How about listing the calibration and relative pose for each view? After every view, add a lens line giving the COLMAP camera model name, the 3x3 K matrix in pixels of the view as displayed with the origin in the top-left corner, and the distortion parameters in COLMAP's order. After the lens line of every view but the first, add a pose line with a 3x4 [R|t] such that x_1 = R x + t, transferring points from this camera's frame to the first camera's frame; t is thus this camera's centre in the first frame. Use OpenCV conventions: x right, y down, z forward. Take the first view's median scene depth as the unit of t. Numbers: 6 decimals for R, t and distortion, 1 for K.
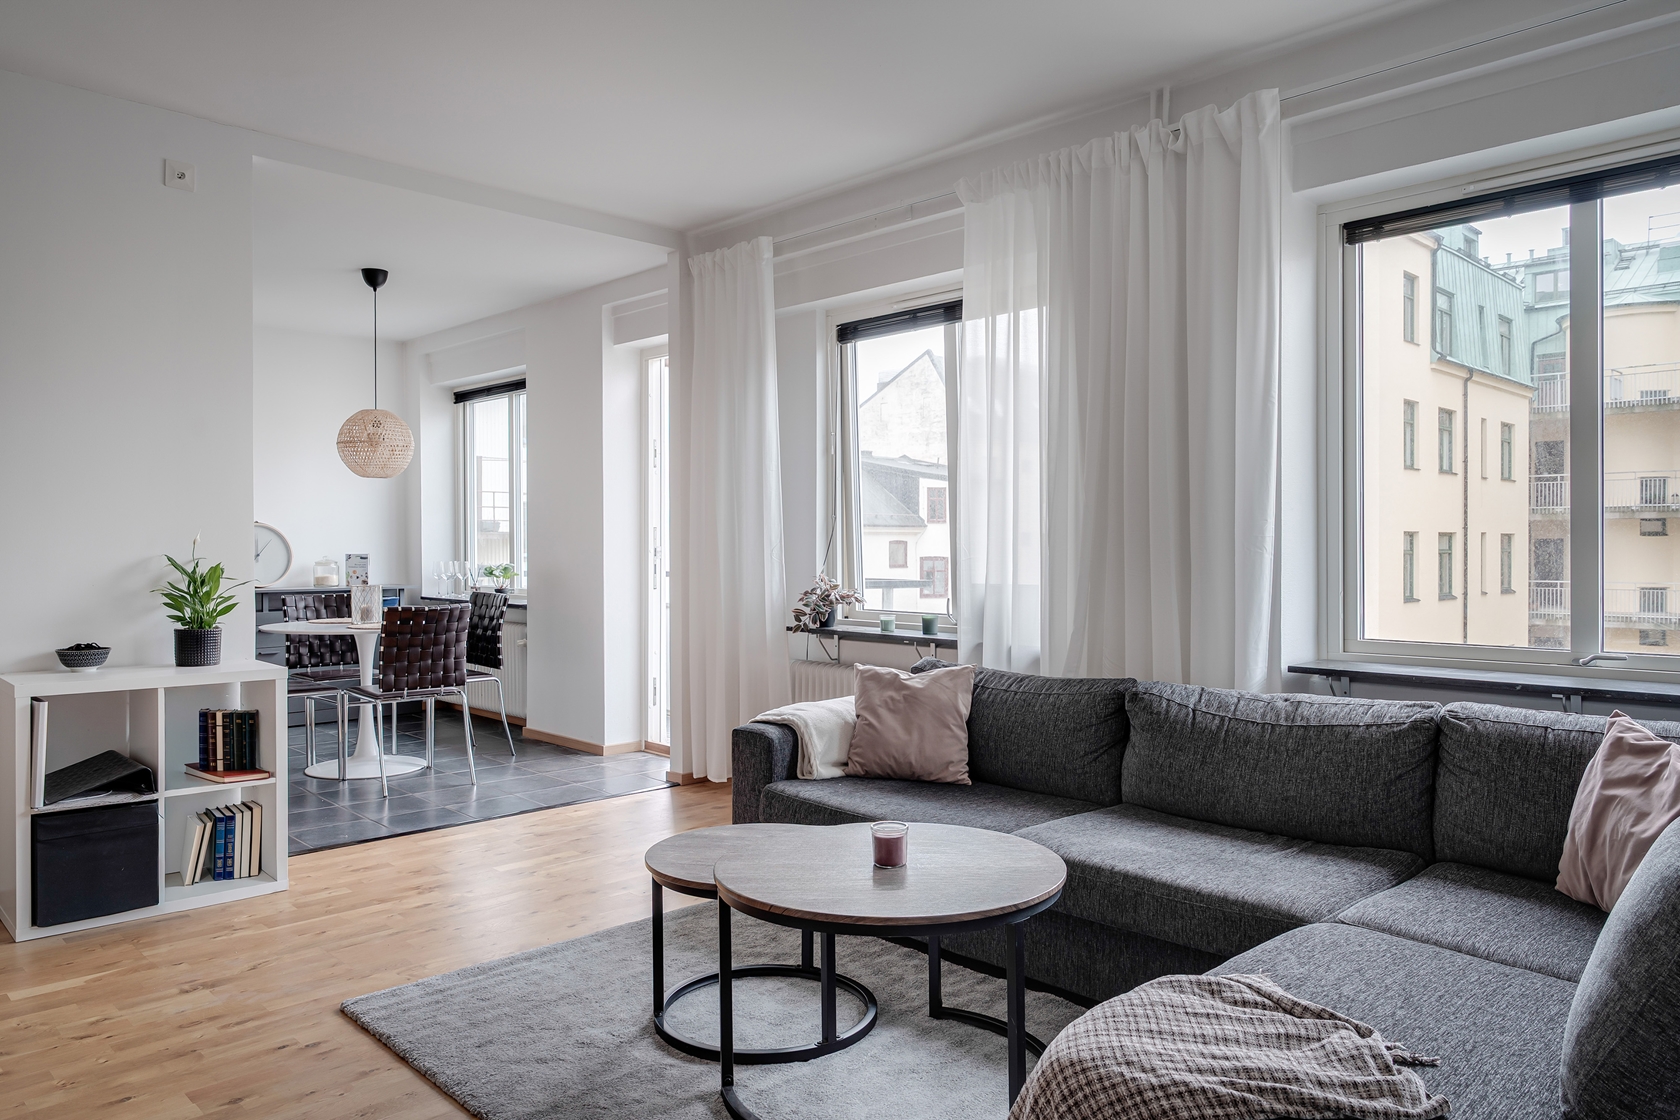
lens RADIAL K [[1124.6, 0, 831.5], [0, 1124.6, 551.5], [0, 0, 1]] dist [0.004047, 0.003104]
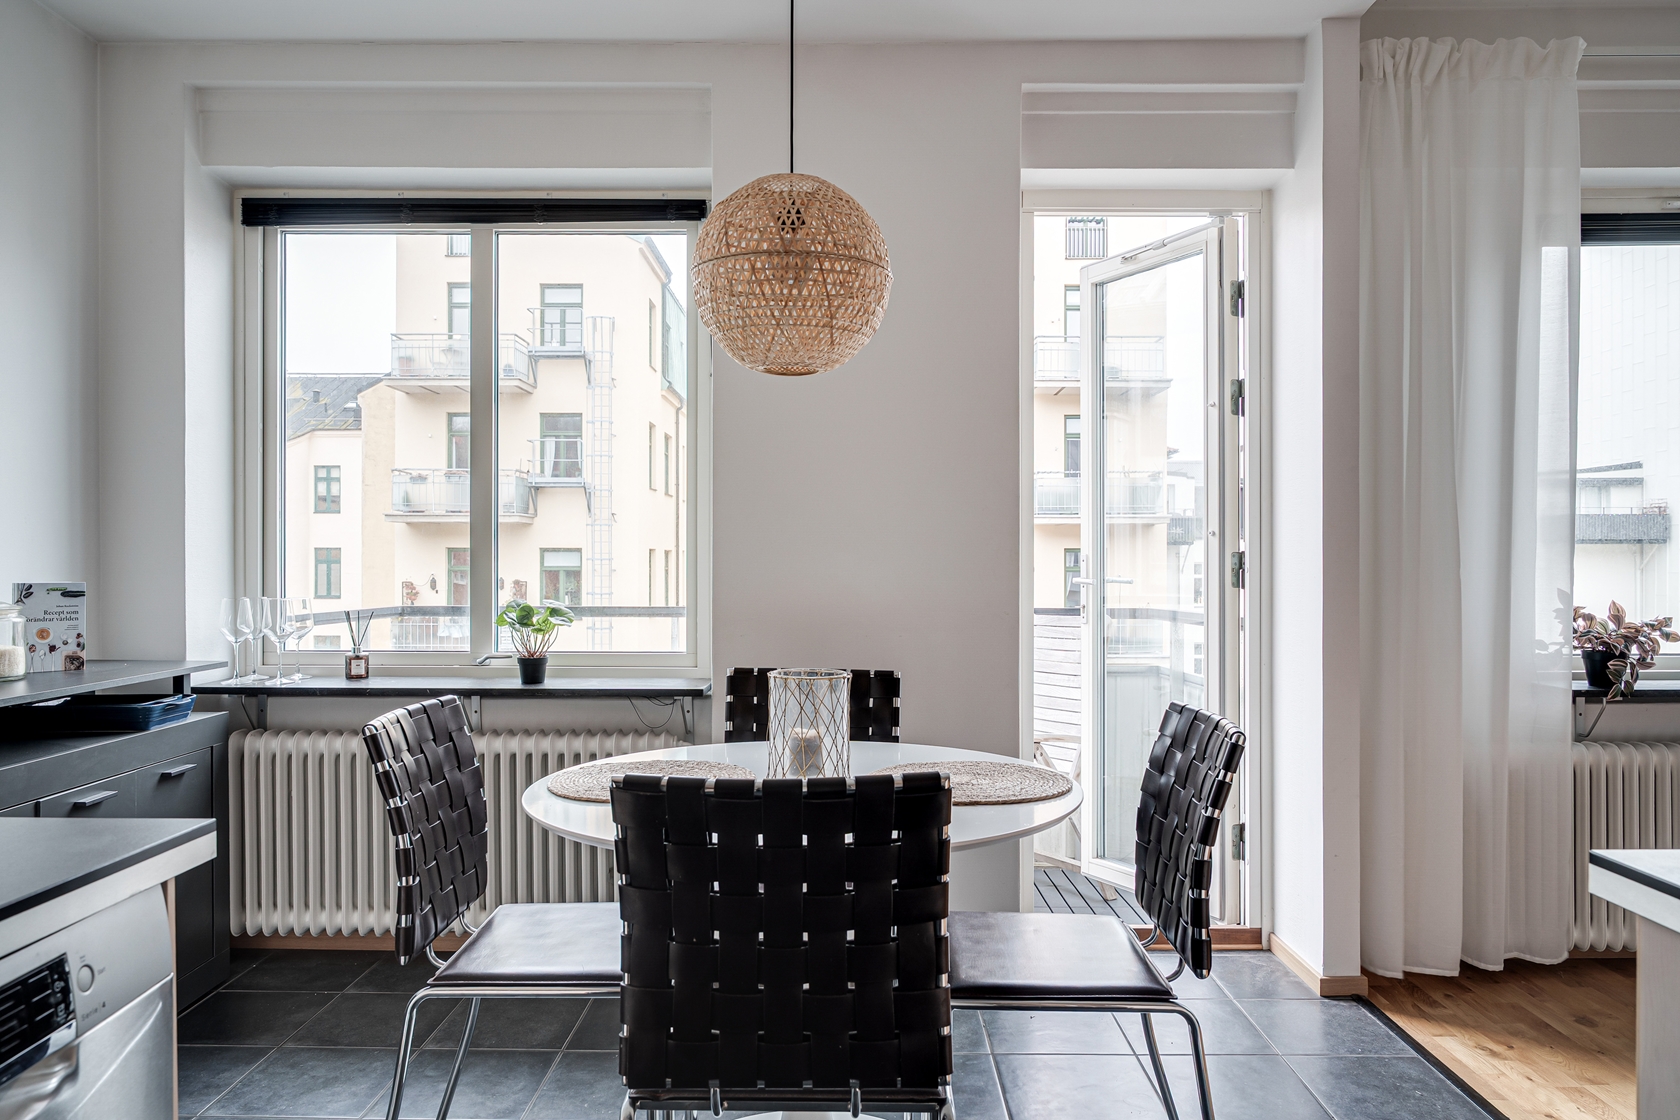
lens RADIAL K [[1124.6, 0, 879.7], [0, 1124.6, 569.1], [0, 0, 1]] dist [0.004047, 0.003104]
pose [[0.697584, -0.007661, 0.716462, -0.742346], [0.007320, 0.999967, 0.003565, -0.002362], [-0.716466, 0.002757, 0.697617, 0.837402]]
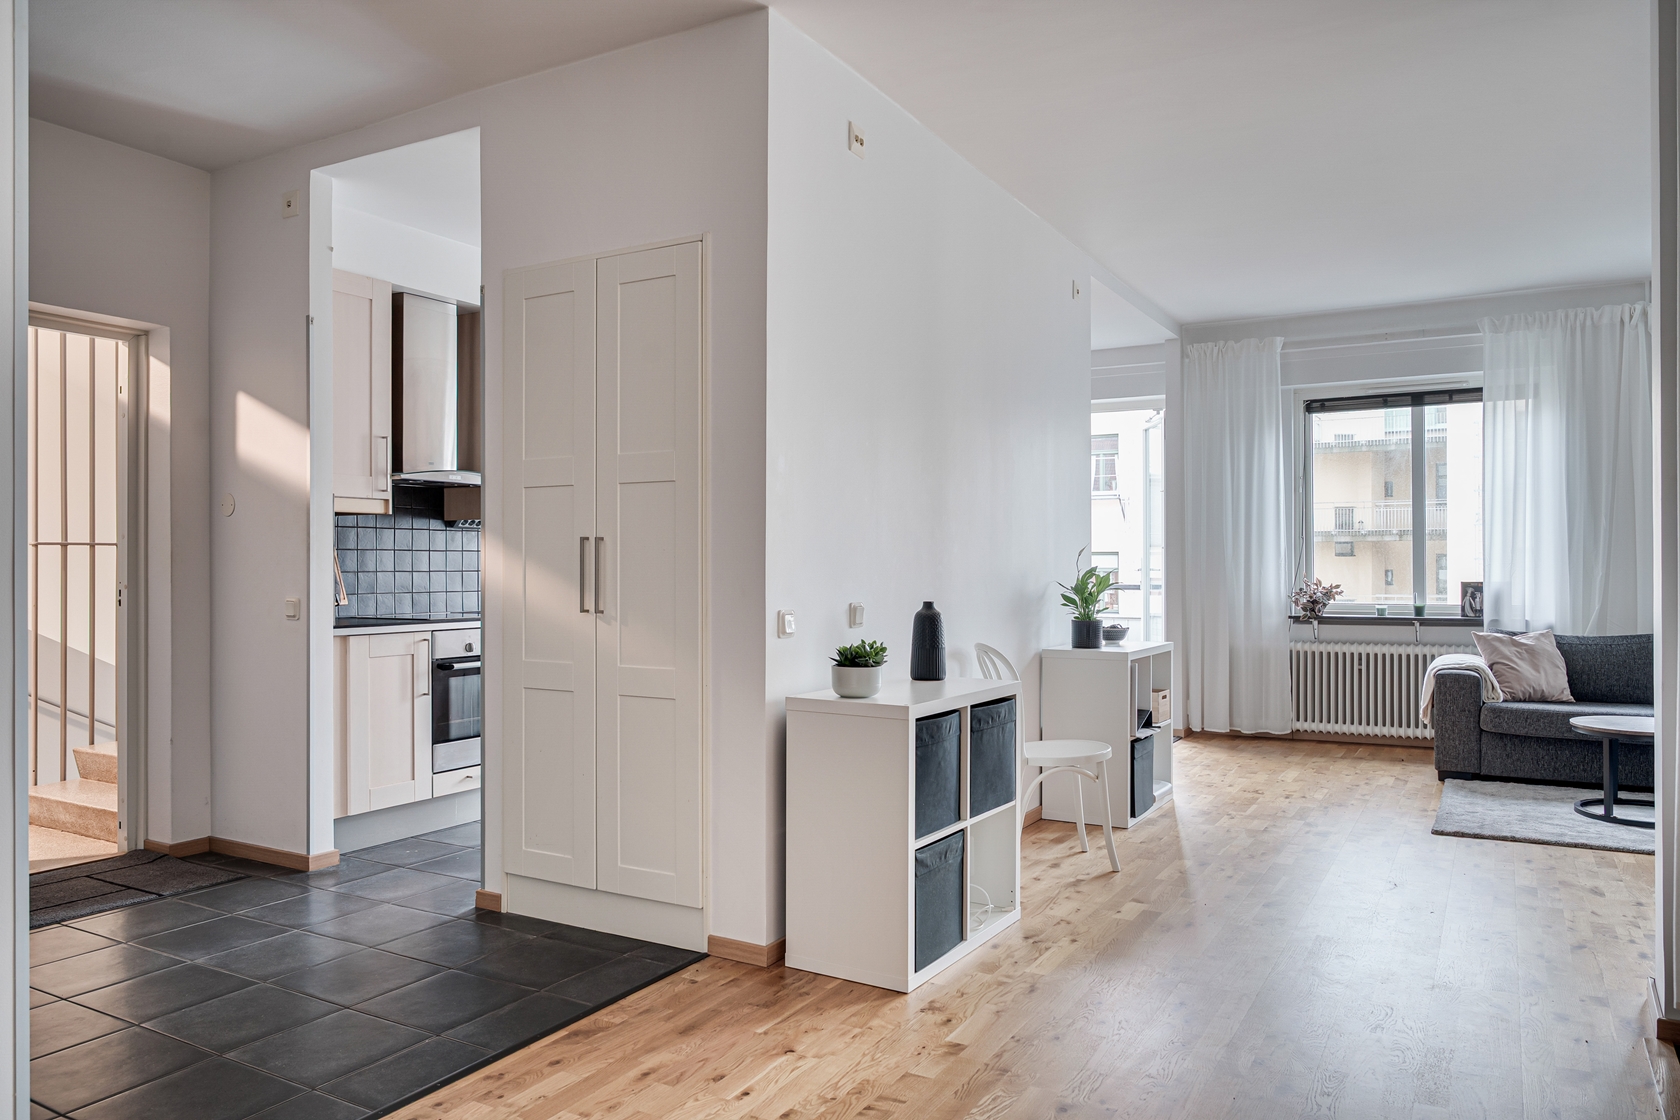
lens RADIAL K [[1124.6, 0, 840.7], [0, 1124.6, 569.8], [0, 0, 1]] dist [0.004047, 0.003104]
pose [[0.969141, 0.002266, 0.246496, -0.922990], [-0.002540, 0.999996, 0.000794, 0.011059], [-0.246494, -0.001395, 0.969143, -0.225461]]
